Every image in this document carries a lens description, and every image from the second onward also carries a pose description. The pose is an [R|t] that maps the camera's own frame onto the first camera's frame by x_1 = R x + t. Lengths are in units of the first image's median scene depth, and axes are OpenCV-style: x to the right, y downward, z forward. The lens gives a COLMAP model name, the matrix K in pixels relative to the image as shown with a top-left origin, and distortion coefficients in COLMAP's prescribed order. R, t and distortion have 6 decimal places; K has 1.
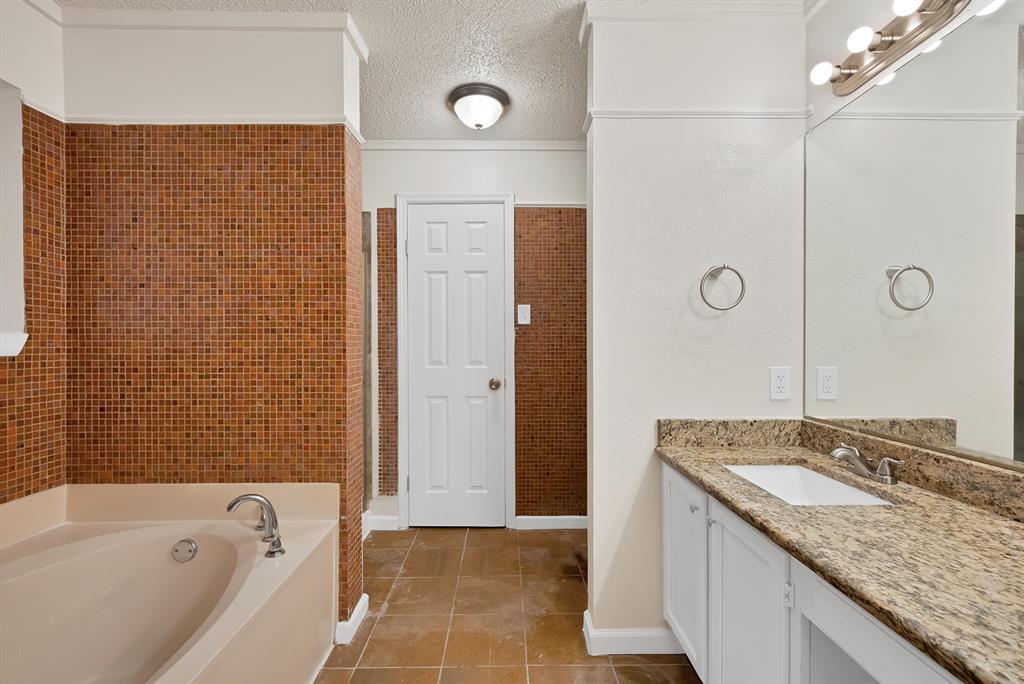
lens RADIAL K [[443.0, 0, 513.7], [0, 443.0, 345.1], [0, 0, 1]] dist [-0.008785, -0.000154]
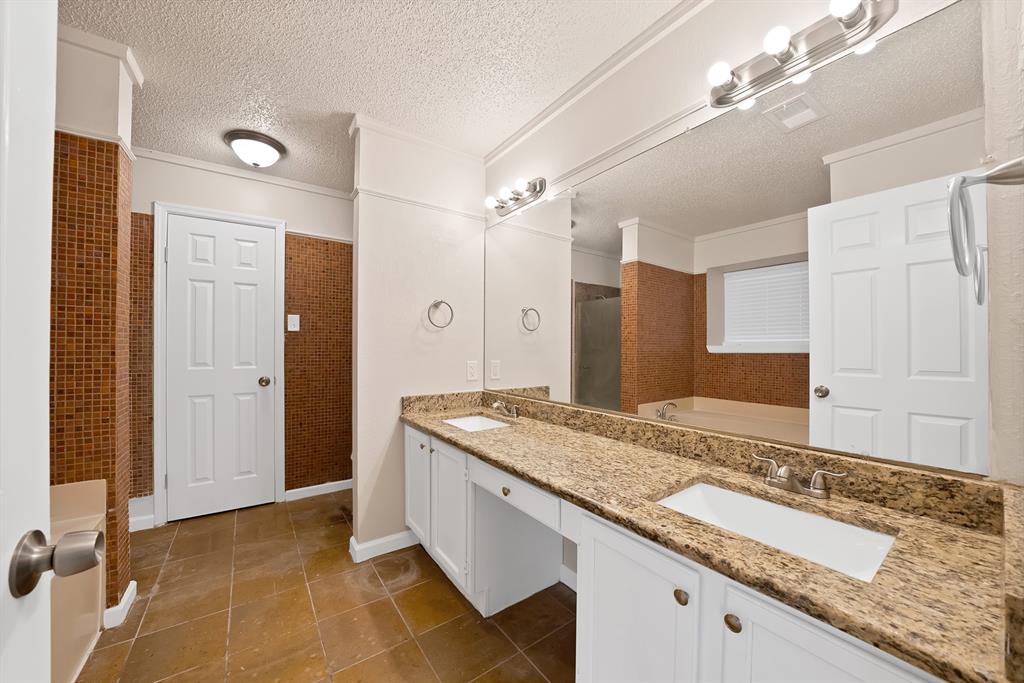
lens RADIAL K [[367.4, 0, 507.7], [0, 367.4, 344.9], [0, 0, 1]] dist [-0.017234, 0.000169]
pose [[0.829702, 0.006718, 0.558167, -0.077807], [-0.001953, 0.999956, -0.009133, -0.002052], [-0.558204, 0.006487, 0.829679, -0.251587]]
